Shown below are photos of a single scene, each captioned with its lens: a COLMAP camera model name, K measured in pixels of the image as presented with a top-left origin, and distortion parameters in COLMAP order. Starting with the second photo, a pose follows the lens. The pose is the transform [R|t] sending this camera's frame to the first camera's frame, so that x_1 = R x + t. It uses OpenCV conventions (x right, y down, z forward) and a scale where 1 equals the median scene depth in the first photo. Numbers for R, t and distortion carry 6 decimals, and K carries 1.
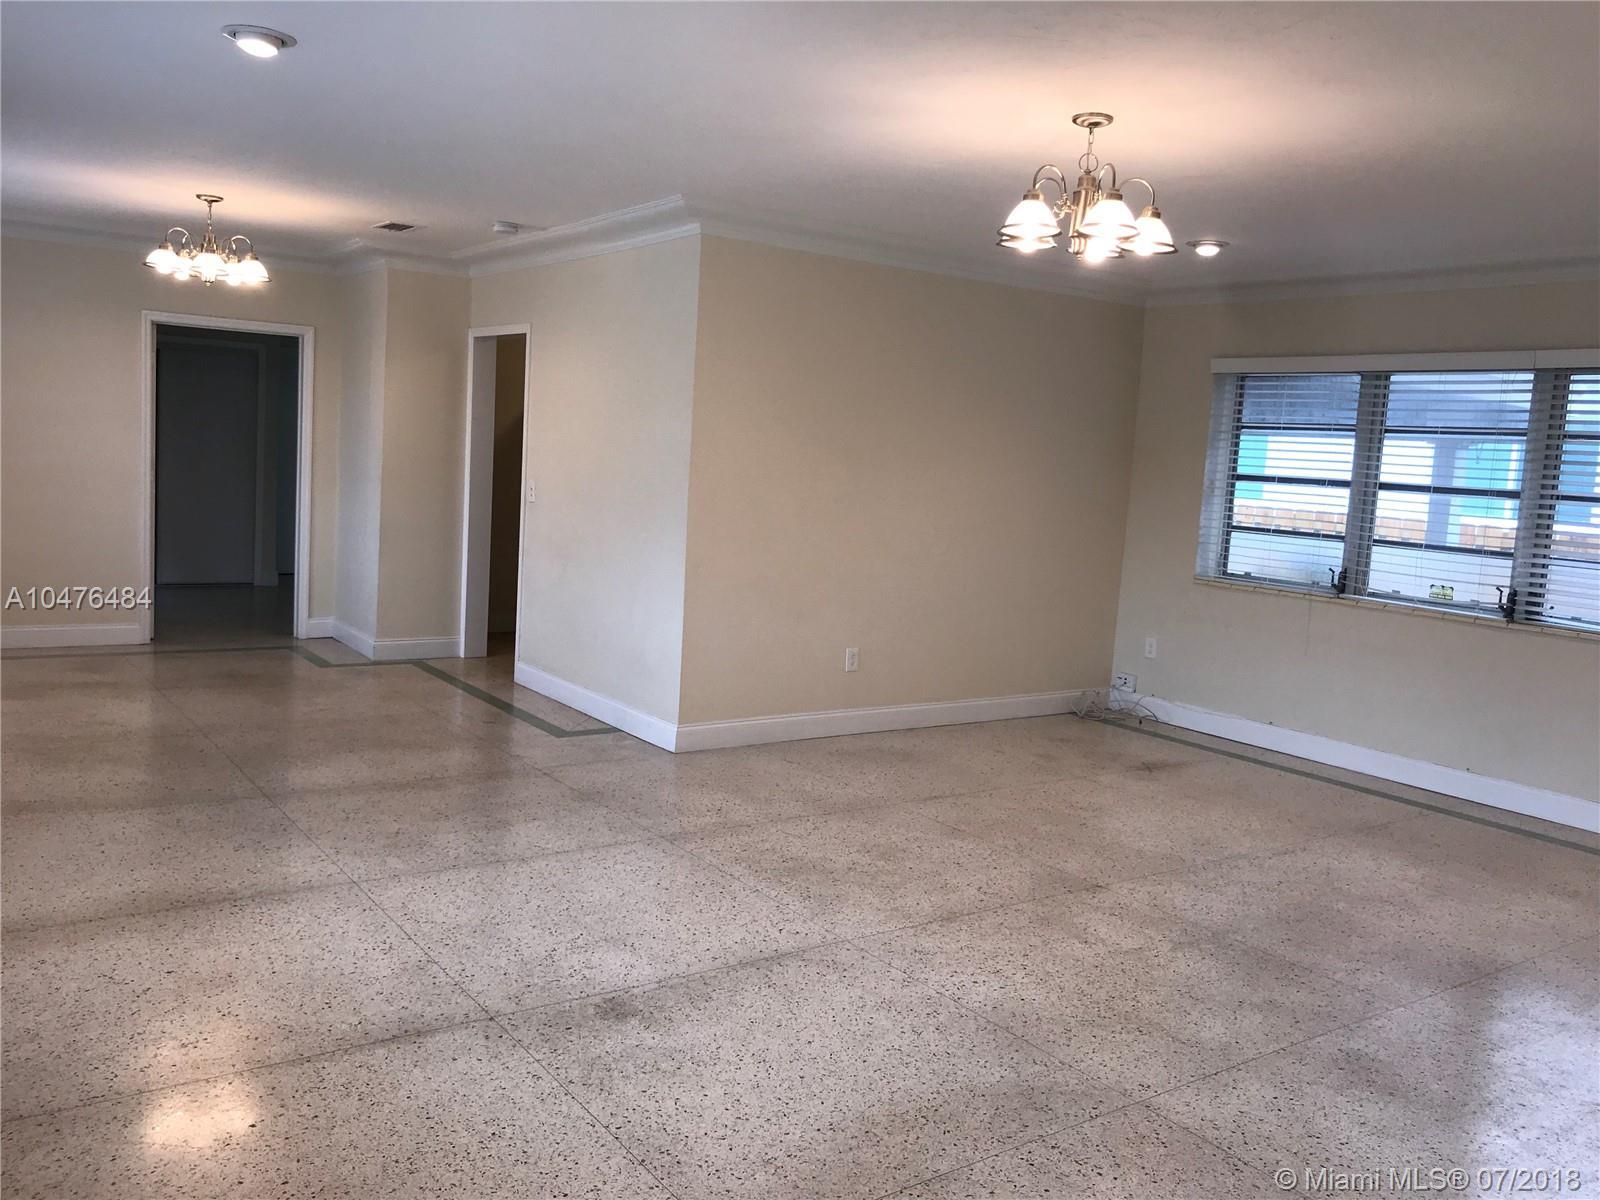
lens RADIAL K [[1287.2, 0, 837.2], [0, 1287.2, 601.5], [0, 0, 1]] dist [0.029807, 0.002854]
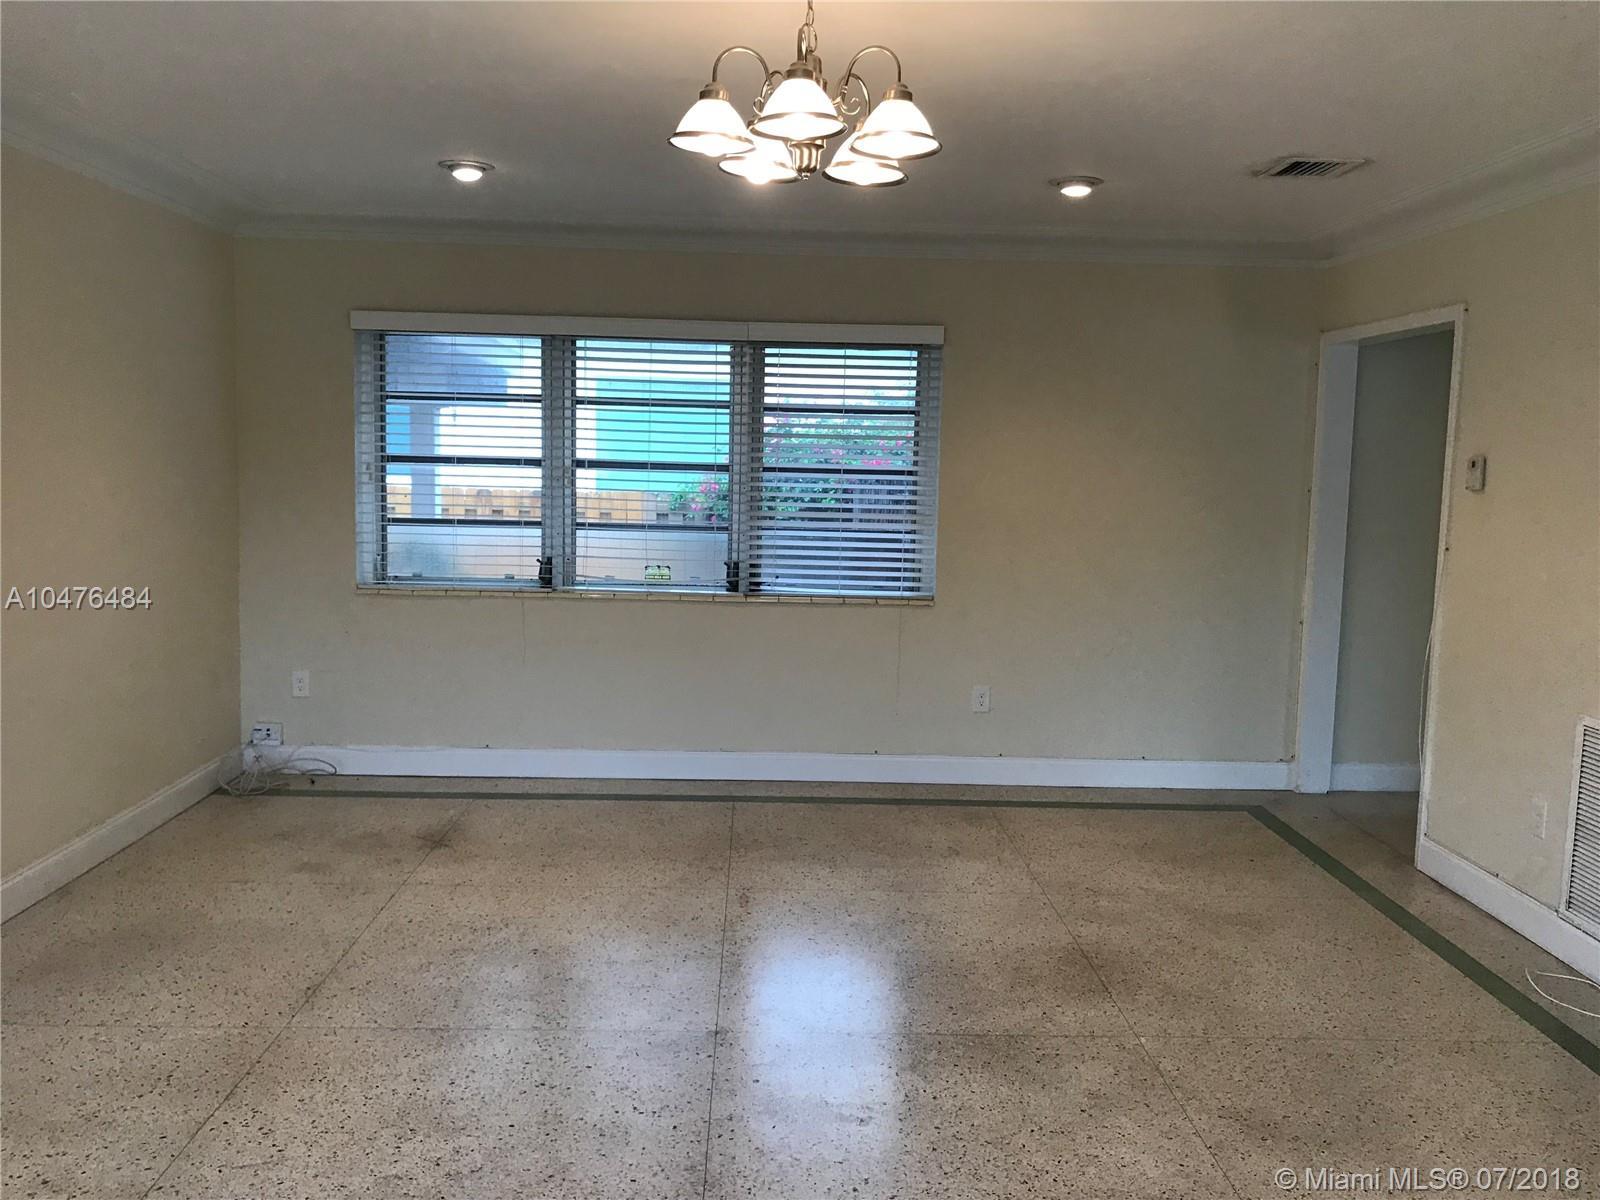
lens RADIAL K [[1282.9, 0, 800.3], [0, 1282.9, 588.0], [0, 0, 1]] dist [0.021800, 0.001114]
pose [[0.580369, -0.125876, 0.804566, -0.222269], [0.105724, 0.991267, 0.078822, -0.056851], [-0.807461, 0.039316, 0.588609, 0.346348]]
